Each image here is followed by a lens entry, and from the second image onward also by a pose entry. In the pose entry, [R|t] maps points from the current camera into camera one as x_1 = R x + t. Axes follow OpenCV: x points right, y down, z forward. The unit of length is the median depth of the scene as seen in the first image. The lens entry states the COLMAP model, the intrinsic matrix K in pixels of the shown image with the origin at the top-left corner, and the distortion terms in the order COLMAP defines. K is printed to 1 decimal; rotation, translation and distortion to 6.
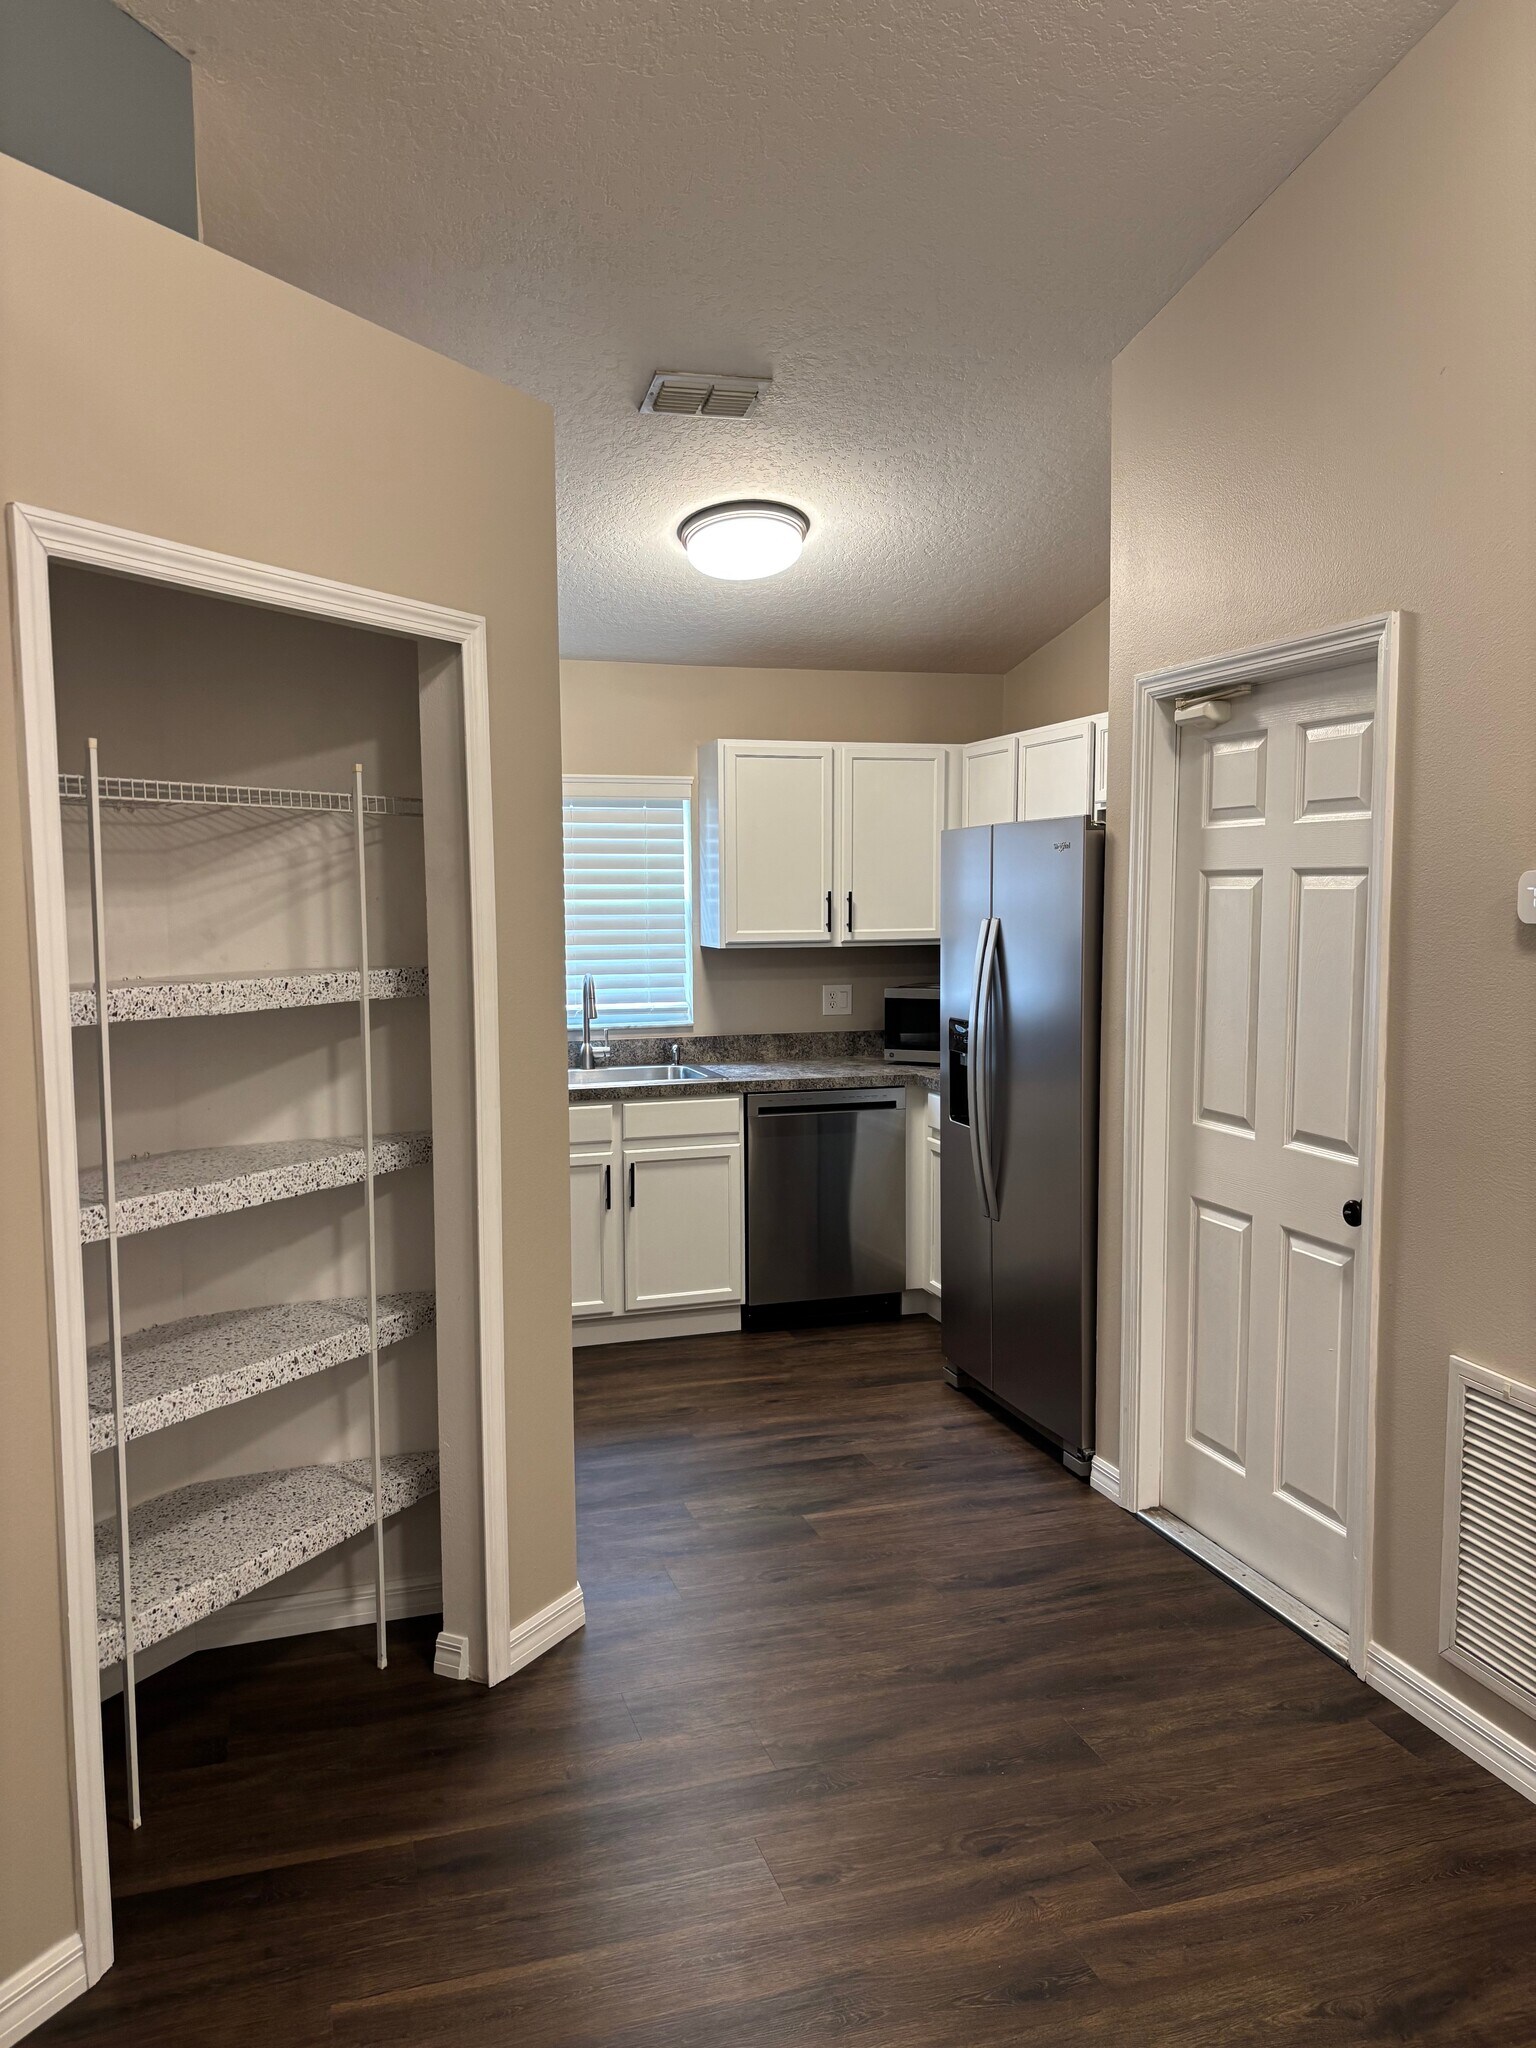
lens RADIAL K [[1562.3, 0, 763.4], [0, 1562.3, 1025.5], [0, 0, 1]] dist [0.045760, -0.040774]
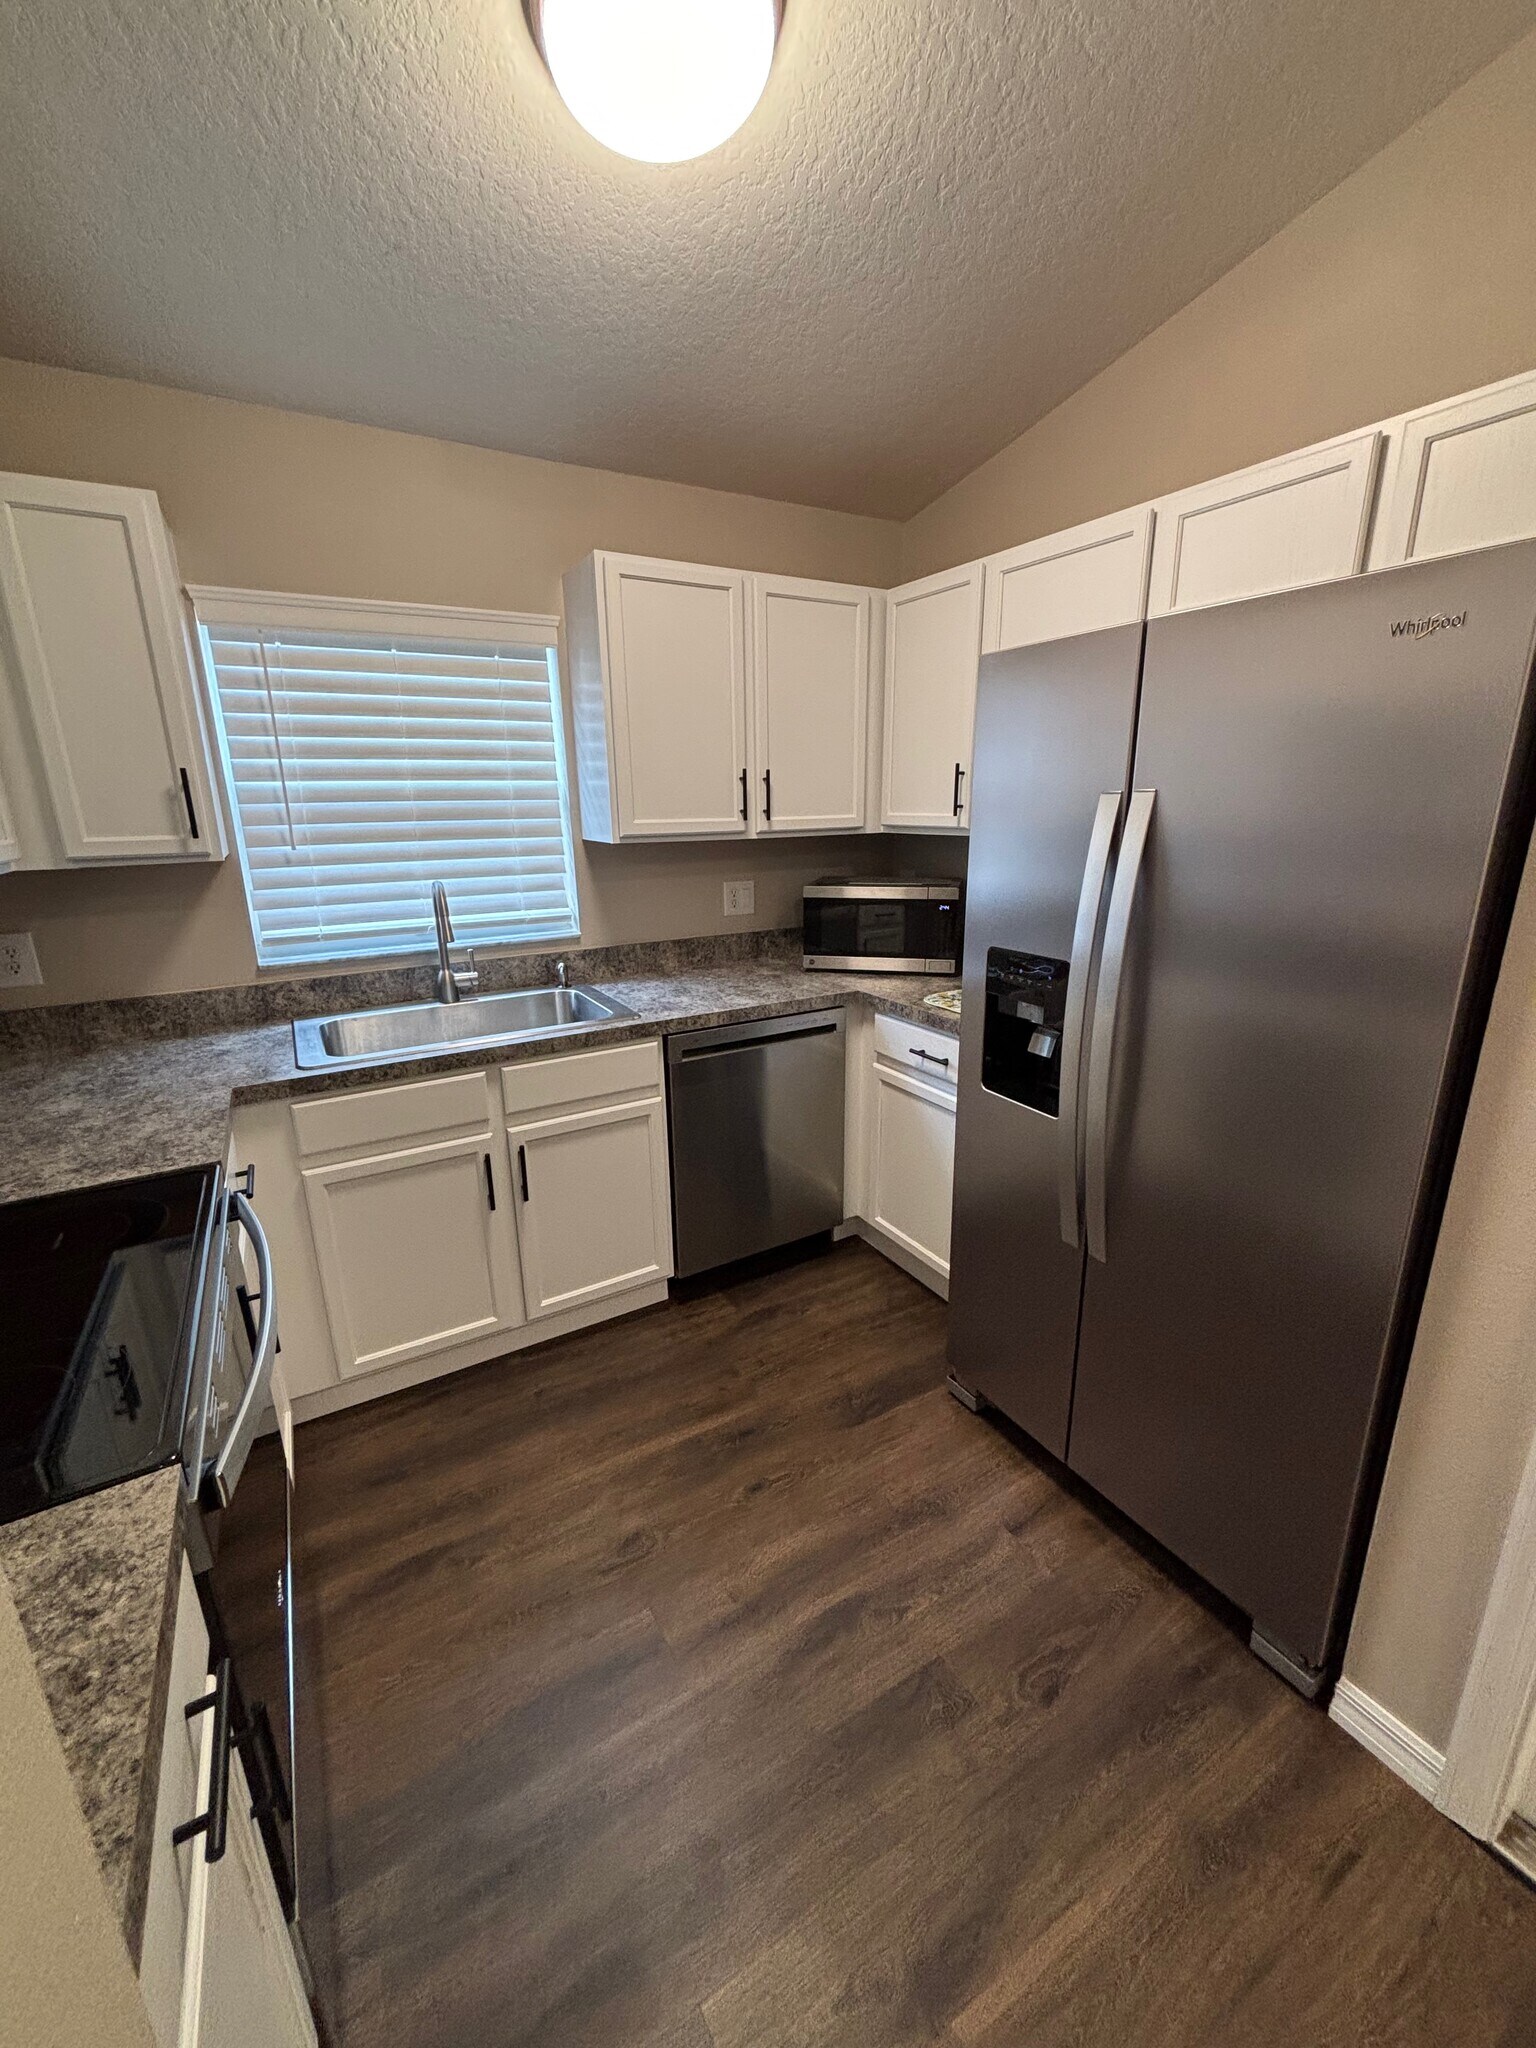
lens RADIAL K [[822.8, 0, 781.4], [0, 822.8, 1030.6], [0, 0, 1]] dist [0.004012, -0.001749]
pose [[0.971469, -0.066406, 0.227680, -0.045341], [0.022711, 0.981637, 0.189403, -0.032822], [-0.236076, -0.178828, 0.955138, 0.560351]]
